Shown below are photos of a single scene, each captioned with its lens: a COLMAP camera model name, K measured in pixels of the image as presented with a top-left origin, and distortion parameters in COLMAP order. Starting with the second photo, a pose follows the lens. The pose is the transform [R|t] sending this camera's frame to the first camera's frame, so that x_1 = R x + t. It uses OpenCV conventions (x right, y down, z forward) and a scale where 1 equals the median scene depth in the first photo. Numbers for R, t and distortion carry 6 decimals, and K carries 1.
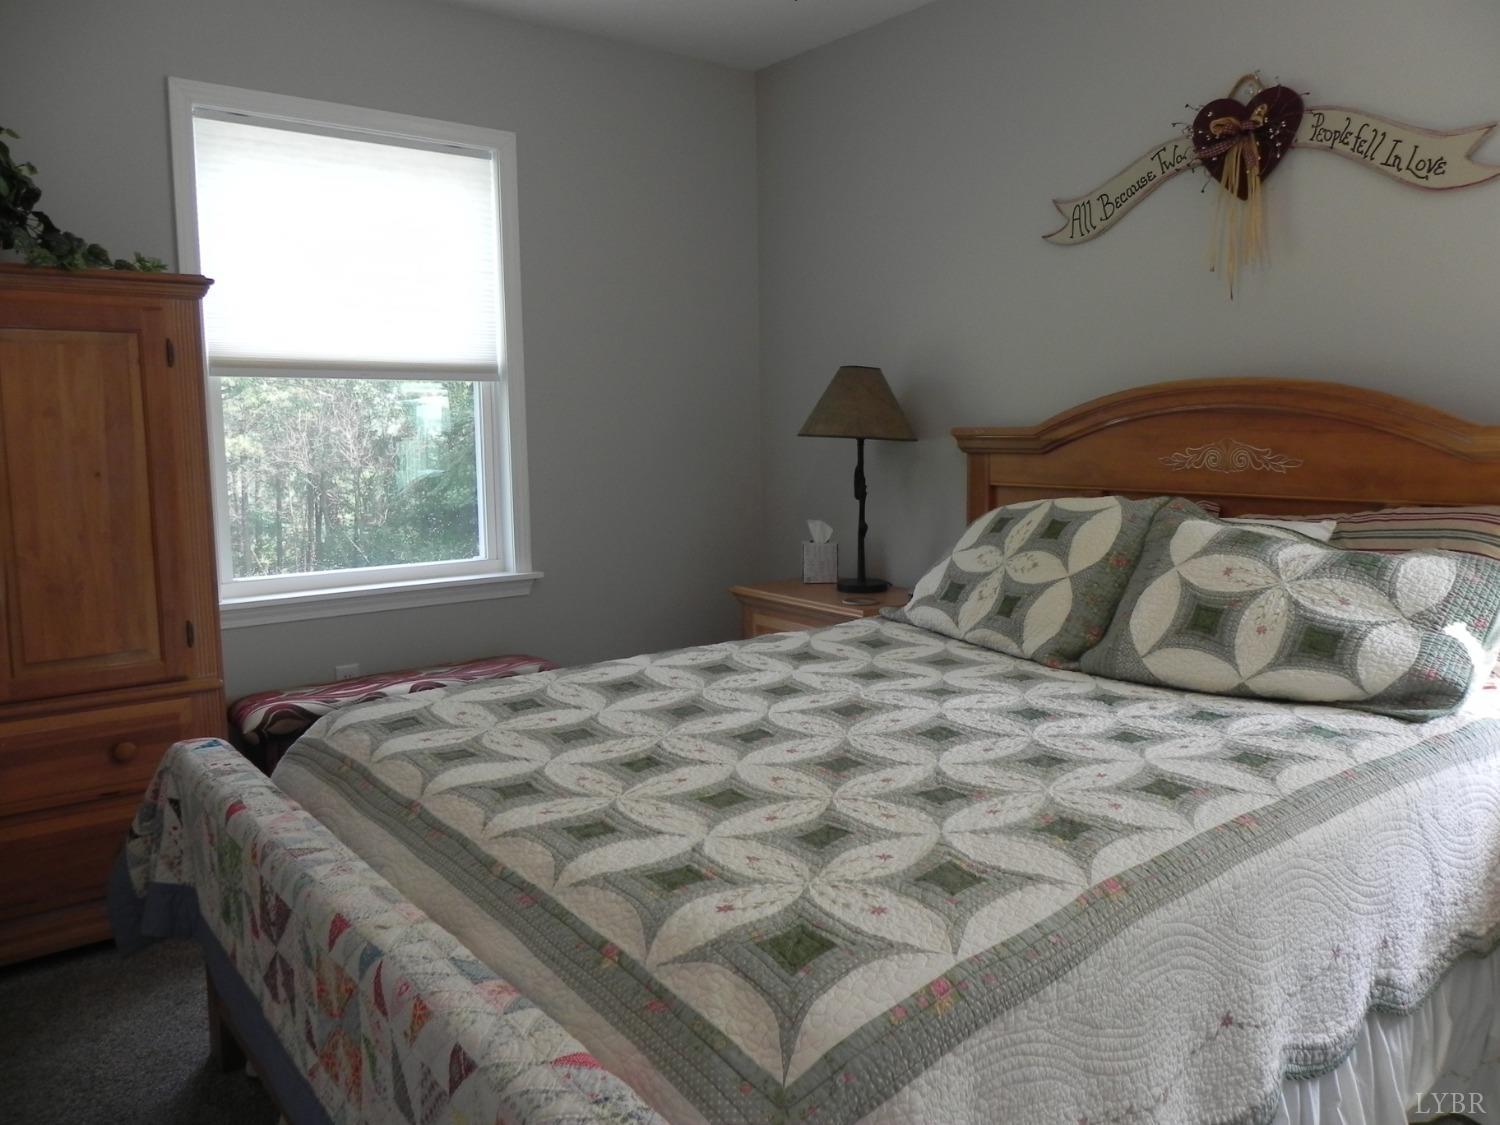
lens RADIAL K [[1119.5, 0, 762.5], [0, 1119.5, 570.2], [0, 0, 1]] dist [-0.013863, 0.007267]
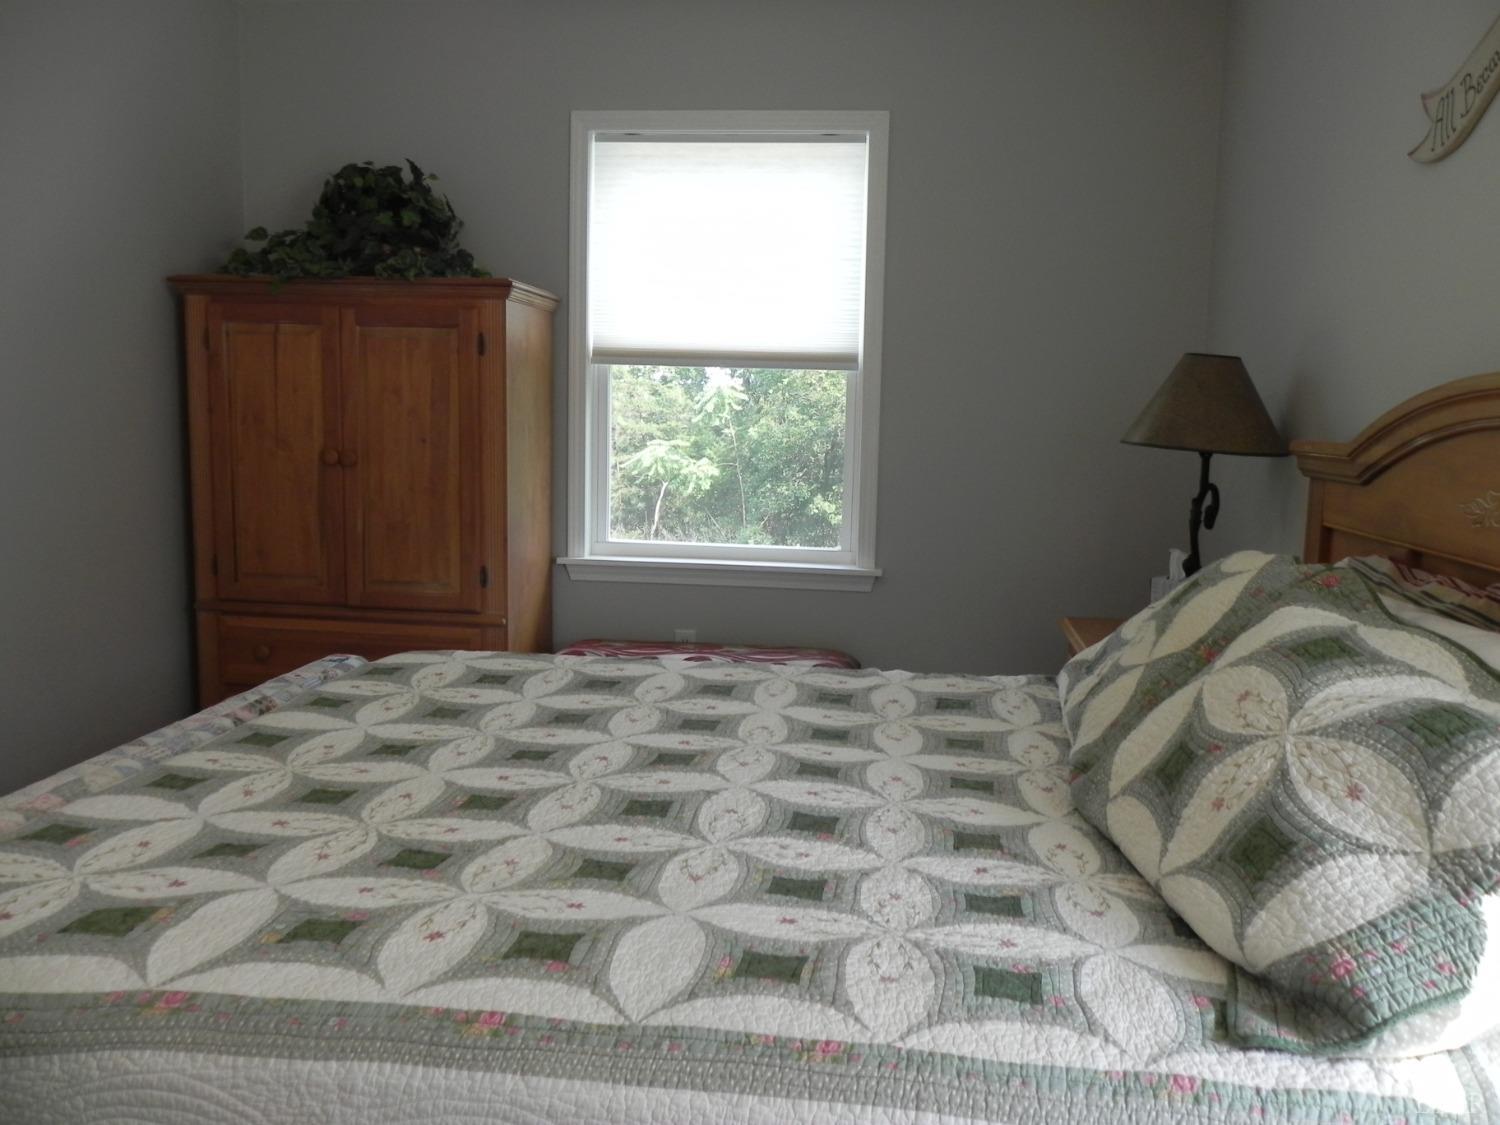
lens RADIAL K [[1119.5, 0, 755.3], [0, 1119.5, 551.3], [0, 0, 1]] dist [-0.013863, 0.007267]
pose [[0.712001, 0.118062, -0.692182, 0.722779], [-0.123473, 0.991455, 0.042099, -0.077493], [0.691237, 0.055491, 0.720494, 0.448315]]
